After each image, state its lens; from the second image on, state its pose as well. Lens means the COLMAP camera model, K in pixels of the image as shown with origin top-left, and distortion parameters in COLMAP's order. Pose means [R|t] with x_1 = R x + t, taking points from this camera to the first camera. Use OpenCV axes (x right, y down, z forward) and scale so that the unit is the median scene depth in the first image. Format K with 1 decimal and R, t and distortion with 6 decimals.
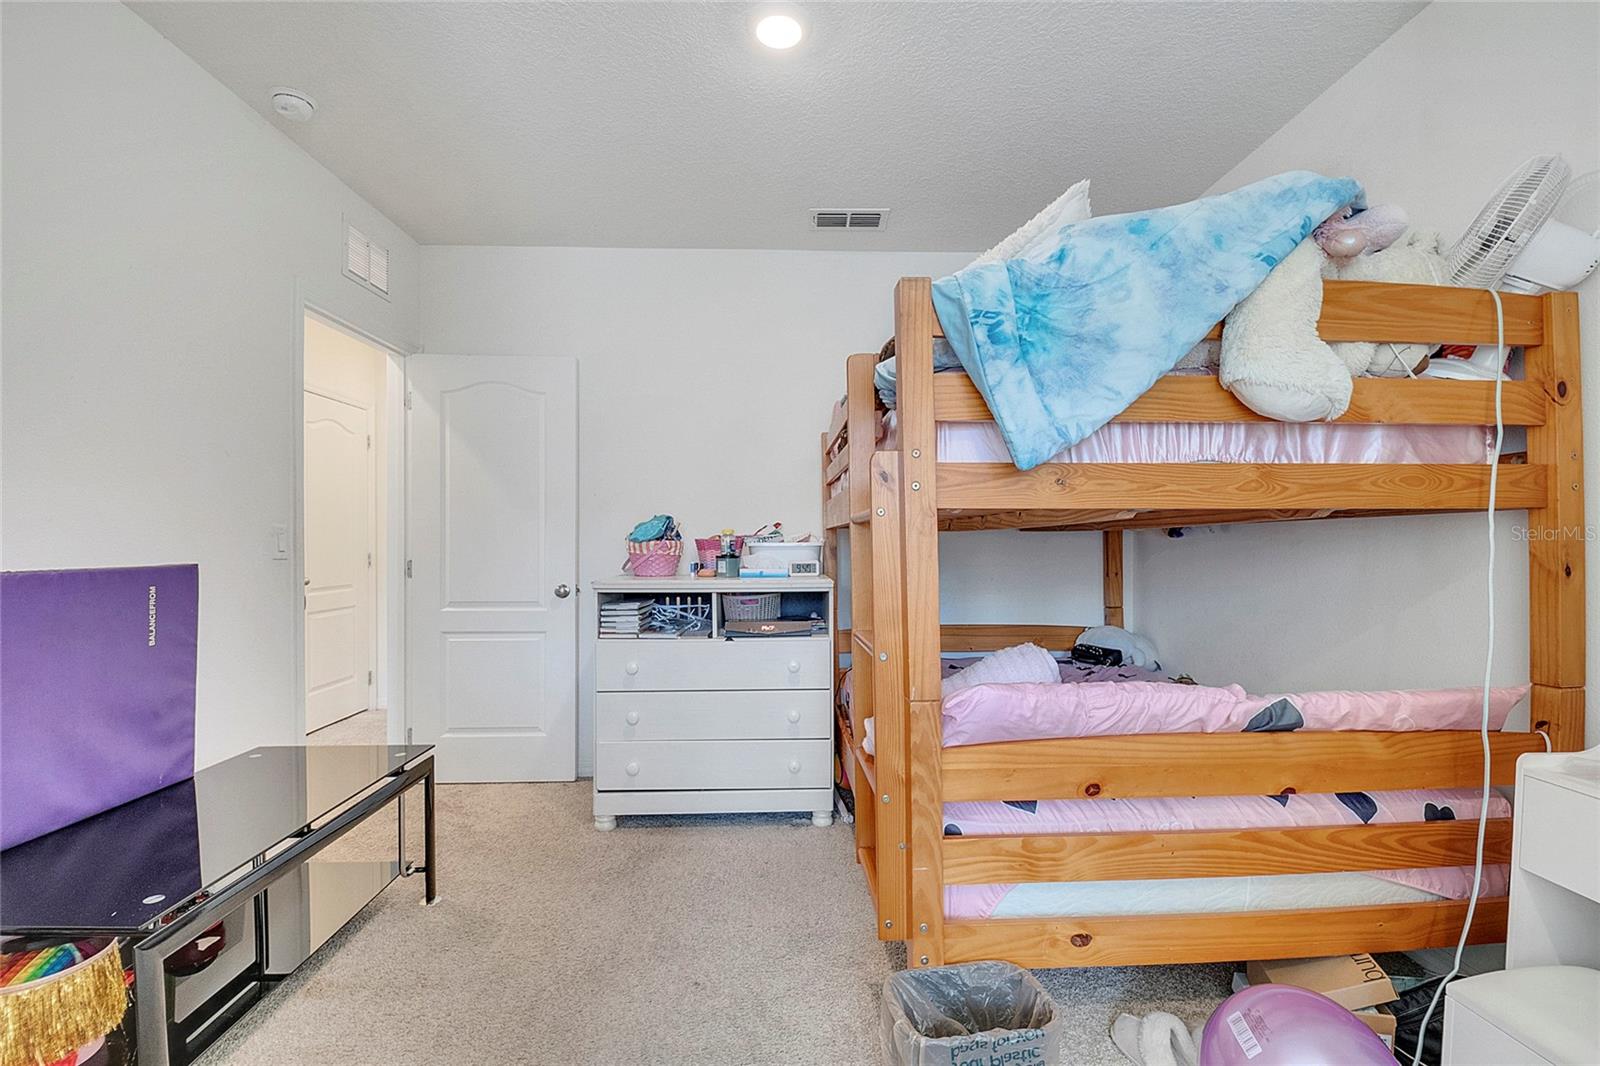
lens RADIAL K [[751.9, 0, 822.0], [0, 751.9, 551.7], [0, 0, 1]] dist [0.002410, -0.000331]
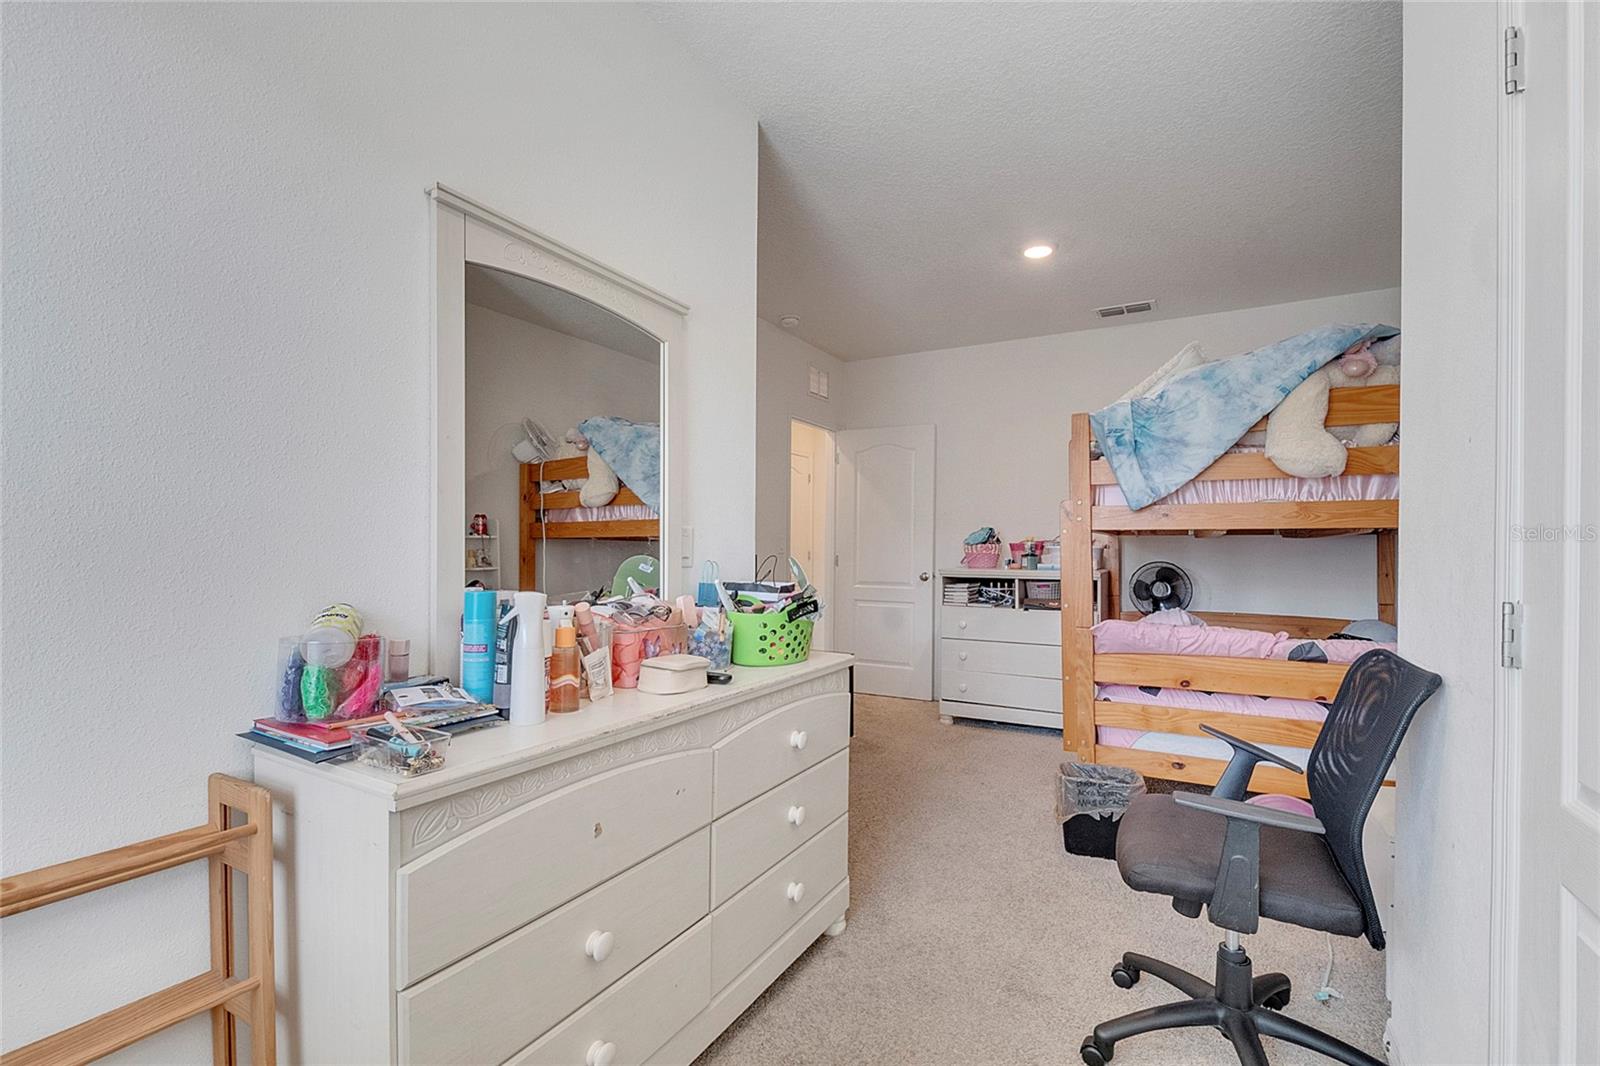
lens RADIAL K [[751.9, 0, 797.7], [0, 751.9, 543.8], [0, 0, 1]] dist [0.002410, -0.000331]
pose [[0.863230, 0.002634, -0.504804, 0.248447], [-0.008433, 0.999922, -0.009203, 0.001183], [0.504740, 0.012201, 0.863185, -0.553281]]
